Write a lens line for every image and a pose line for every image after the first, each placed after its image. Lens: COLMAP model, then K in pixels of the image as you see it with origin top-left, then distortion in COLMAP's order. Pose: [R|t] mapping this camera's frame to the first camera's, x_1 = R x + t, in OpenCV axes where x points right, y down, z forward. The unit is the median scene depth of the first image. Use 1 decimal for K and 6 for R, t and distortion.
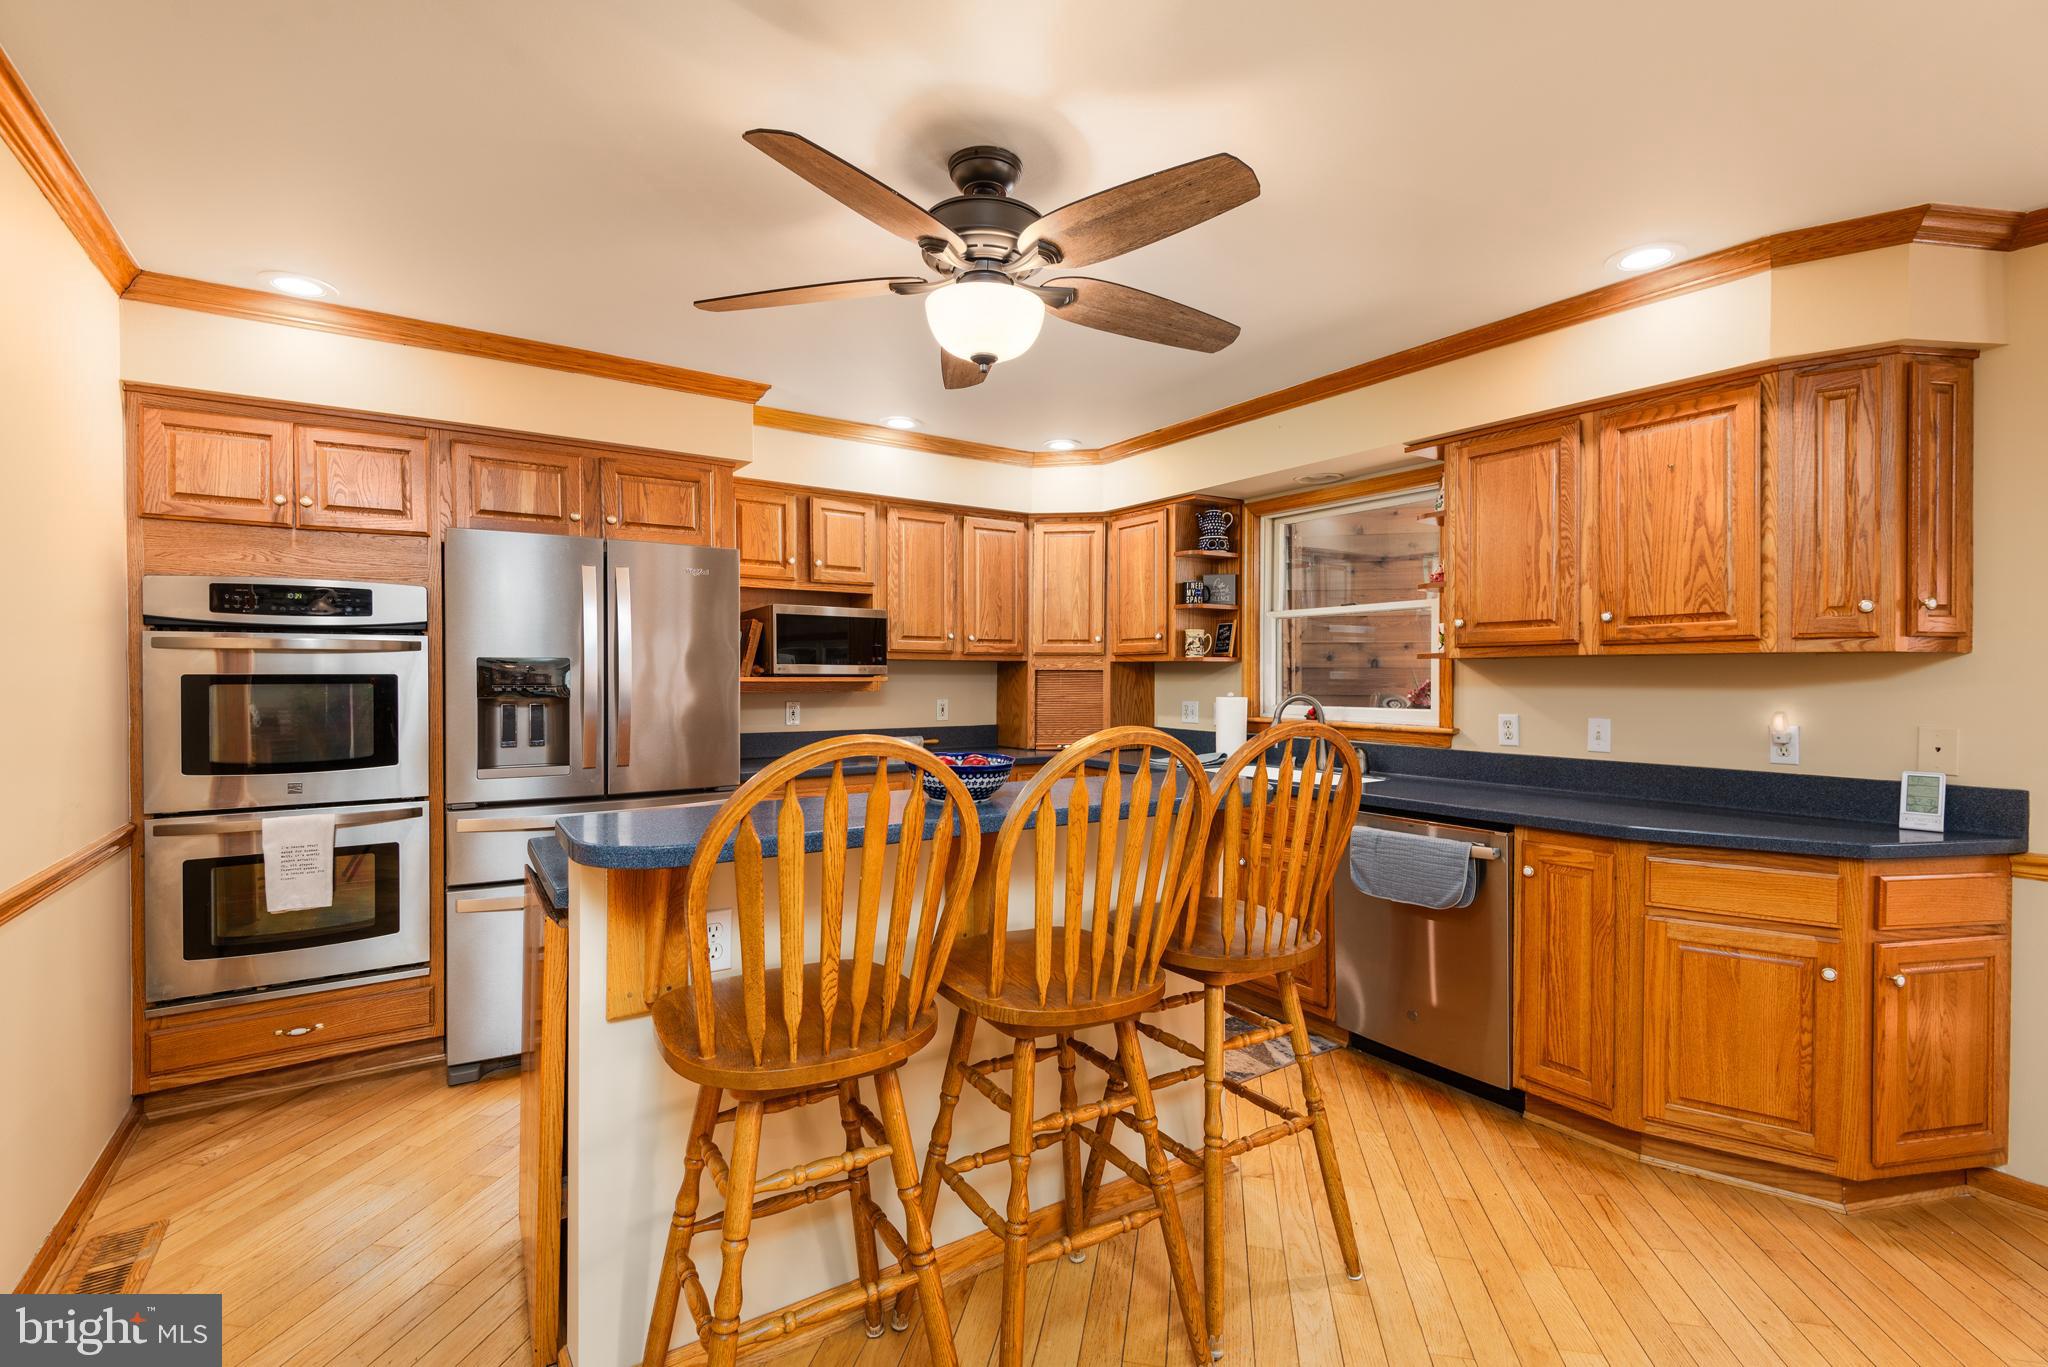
lens RADIAL K [[926.4, 0, 1035.0], [0, 926.4, 681.5], [0, 0, 1]] dist [0.030201, -0.015003]
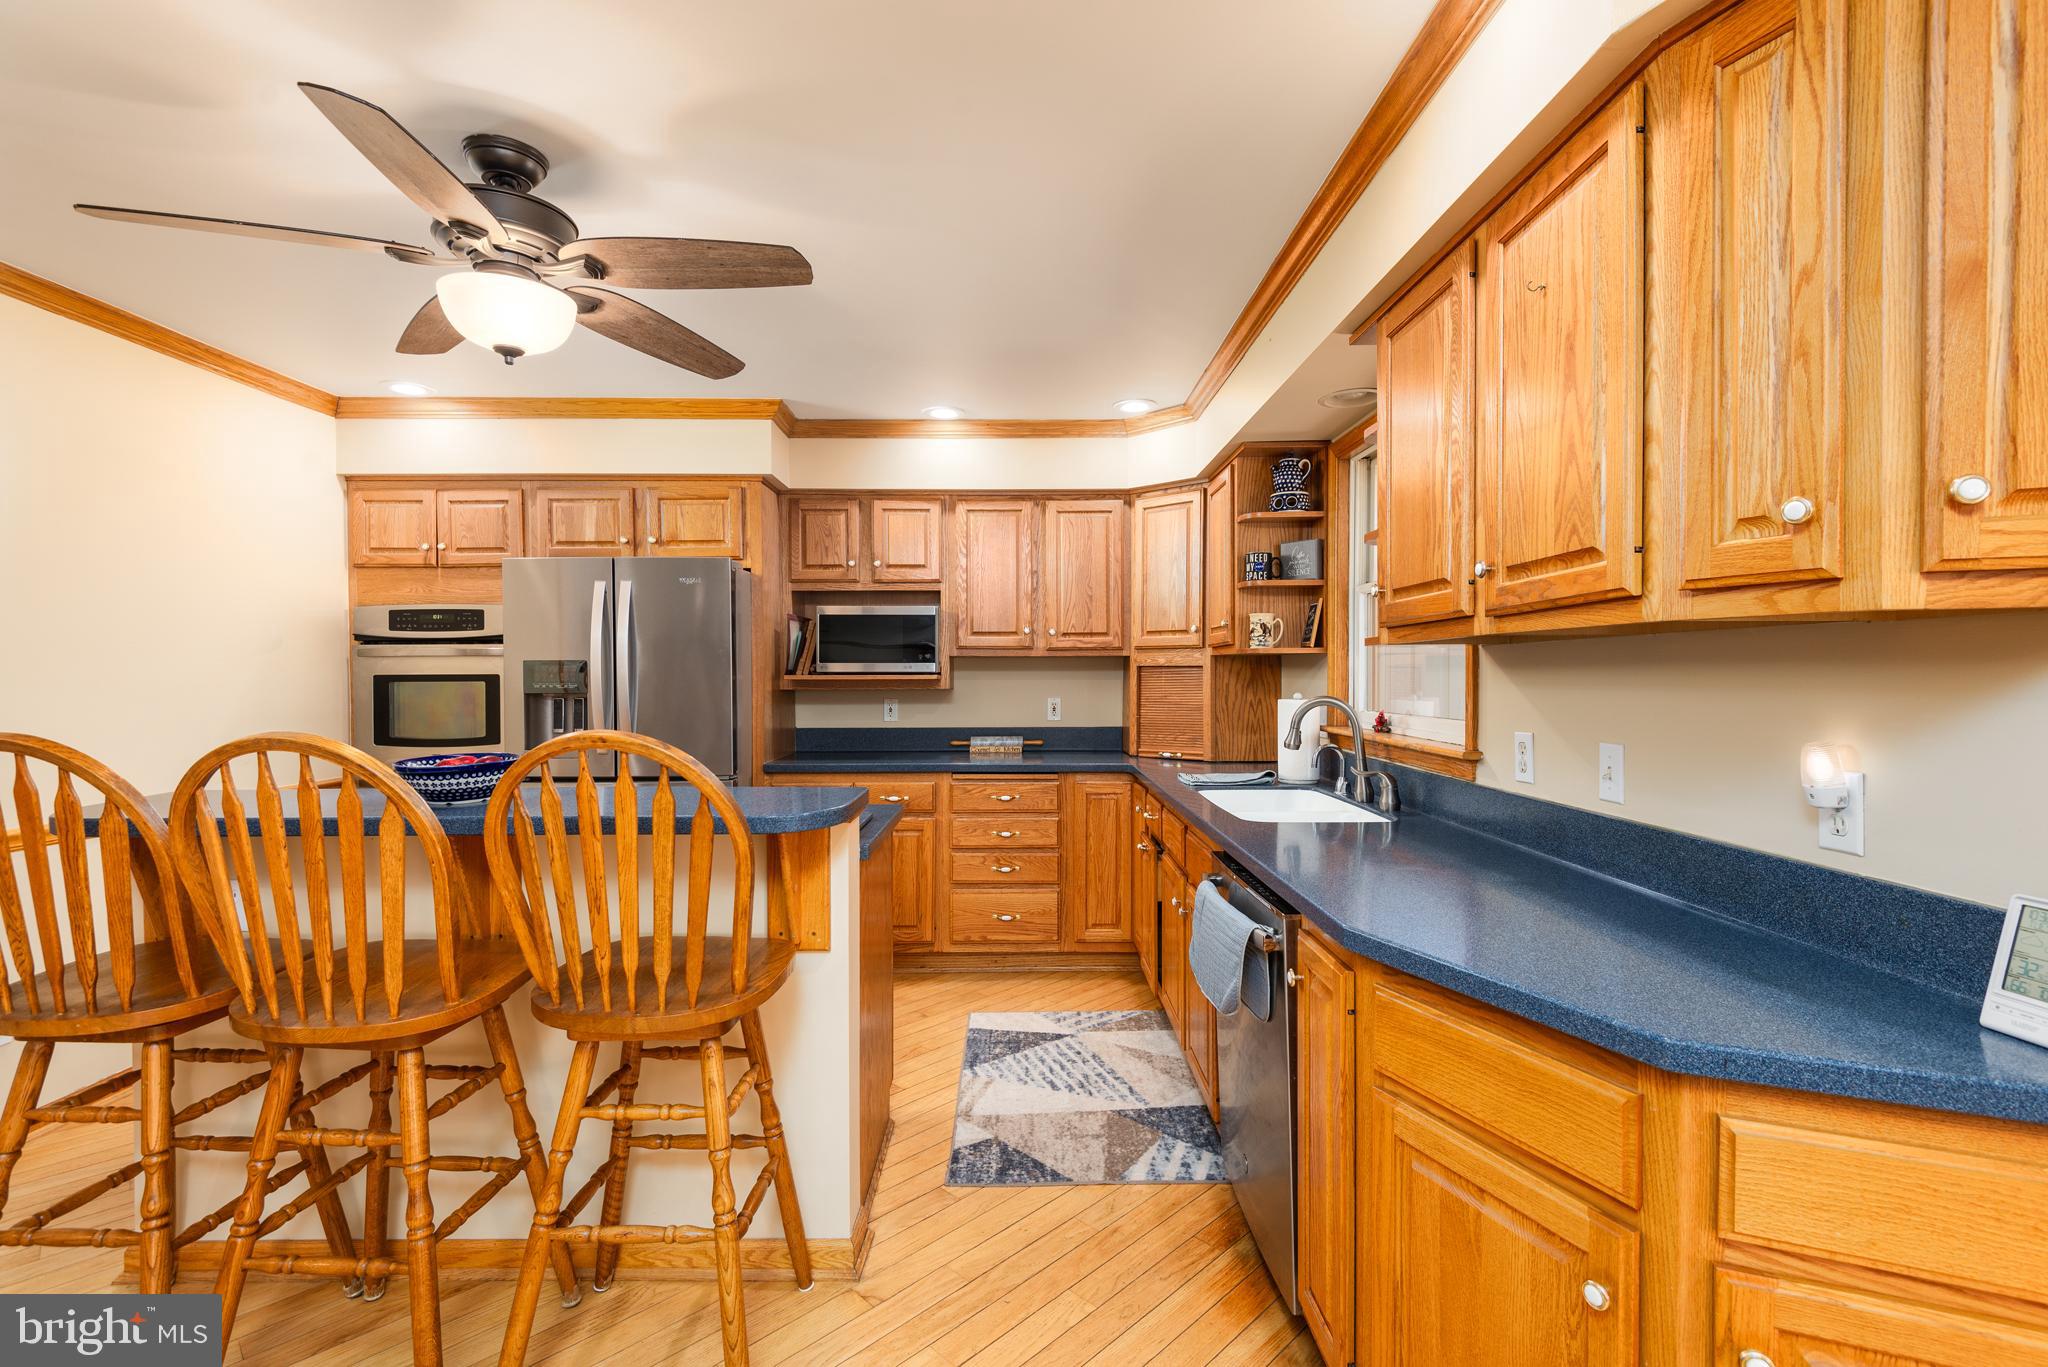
lens RADIAL K [[926.4, 0, 1037.5], [0, 926.4, 683.7], [0, 0, 1]] dist [0.030201, -0.015003]
pose [[0.832078, 0.002379, -0.554653, 0.479825], [0.001439, 0.999978, 0.006447, -0.001511], [0.554657, -0.006163, 0.832056, 0.248098]]
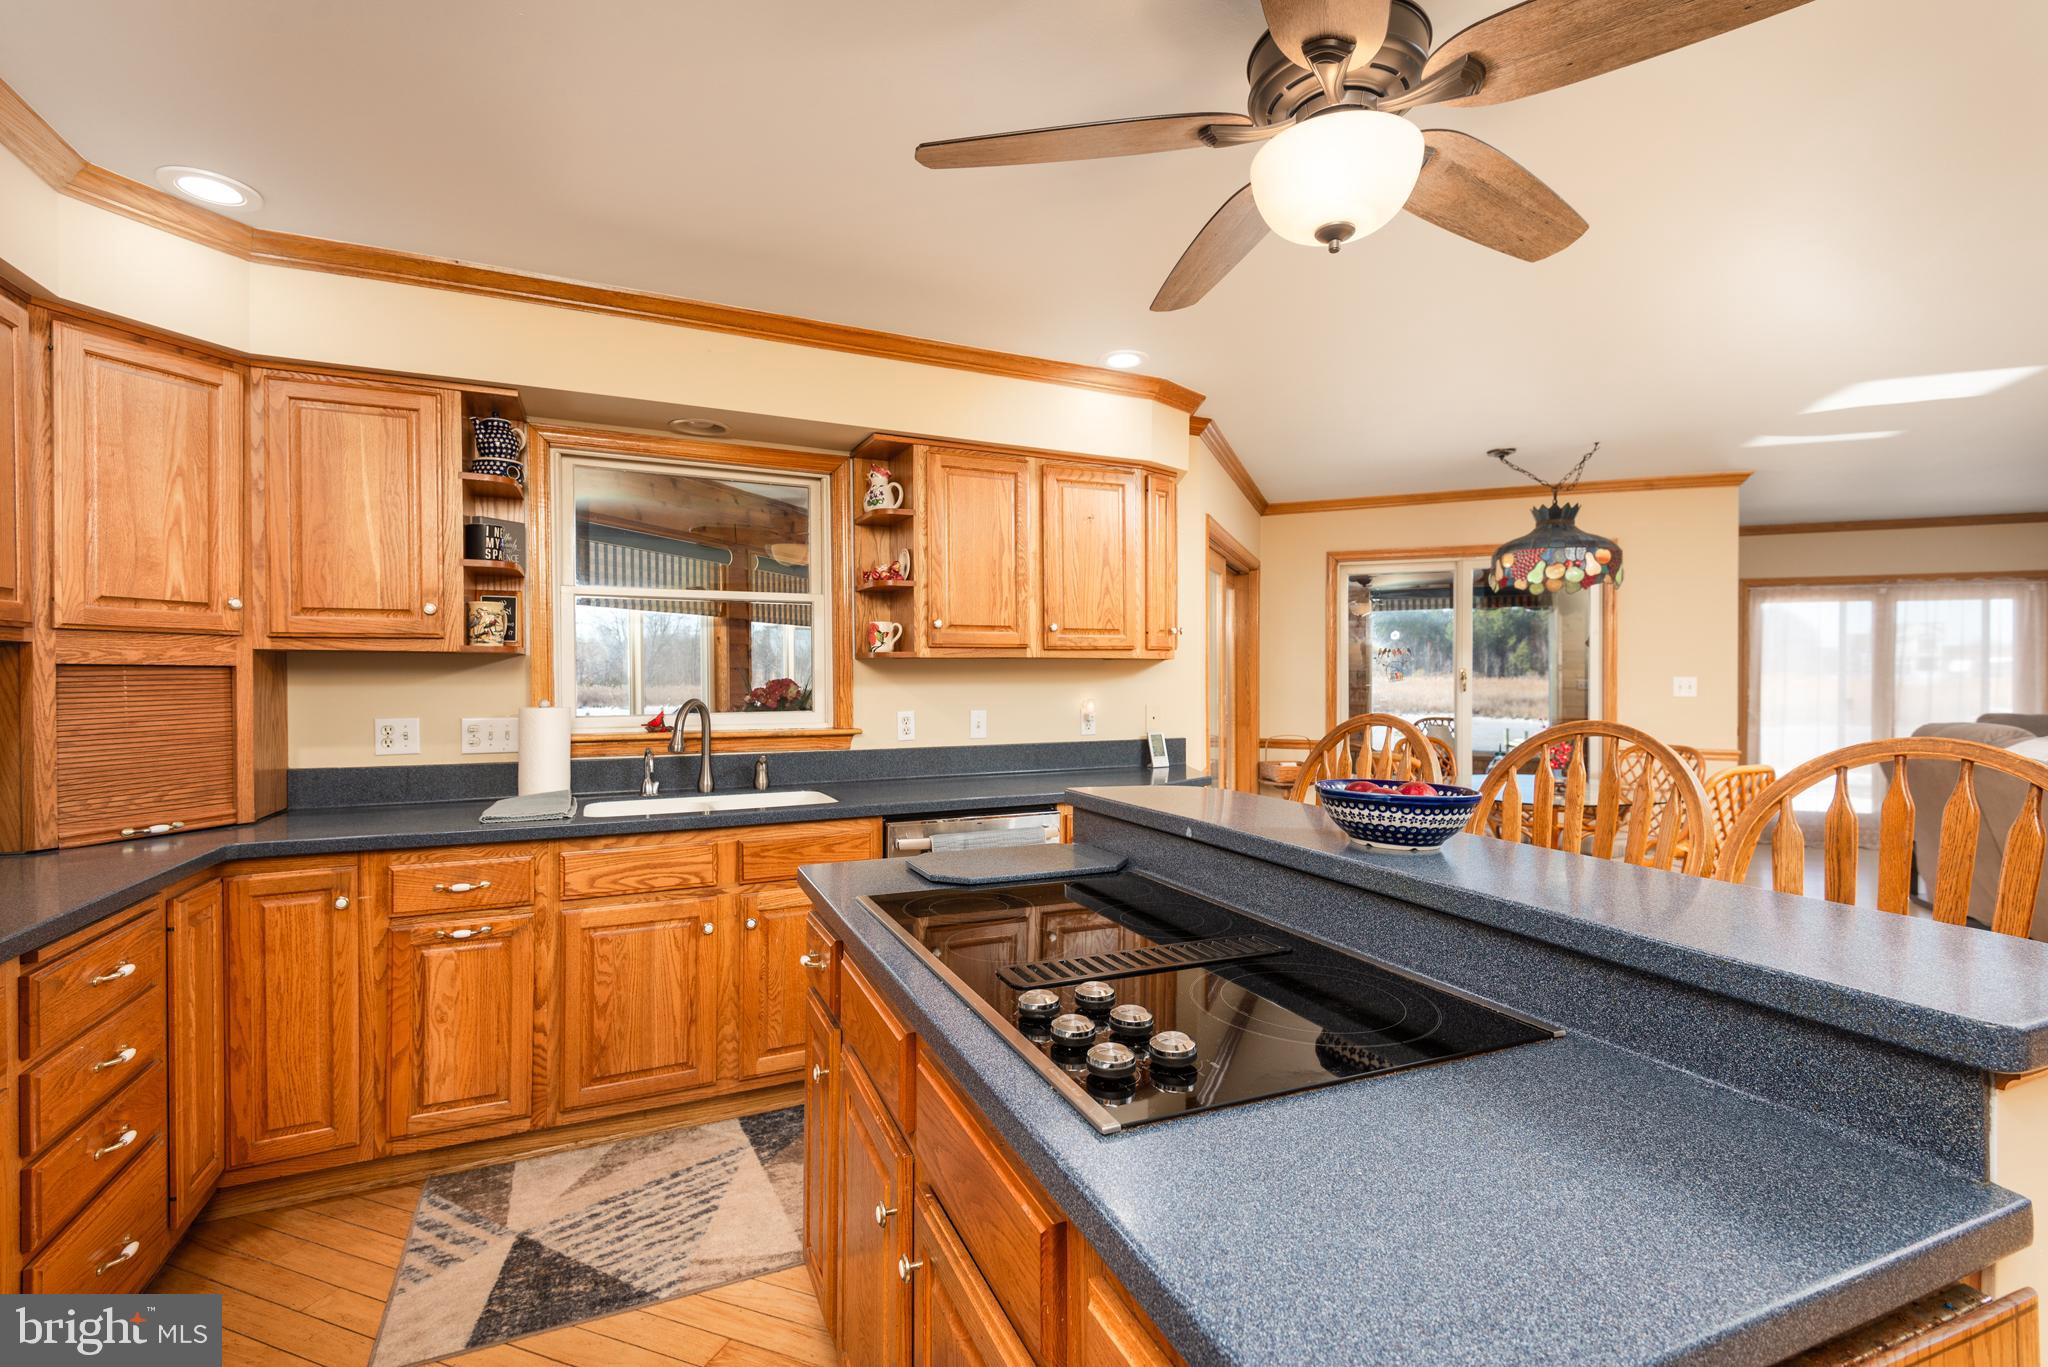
lens RADIAL K [[926.4, 0, 1034.2], [0, 926.4, 681.3], [0, 0, 1]] dist [0.030201, -0.015003]
pose [[0.166734, -0.009481, 0.985956, -0.414003], [0.006874, 0.999941, 0.008453, -0.005485], [-0.985978, 0.005368, 0.166789, 0.560757]]
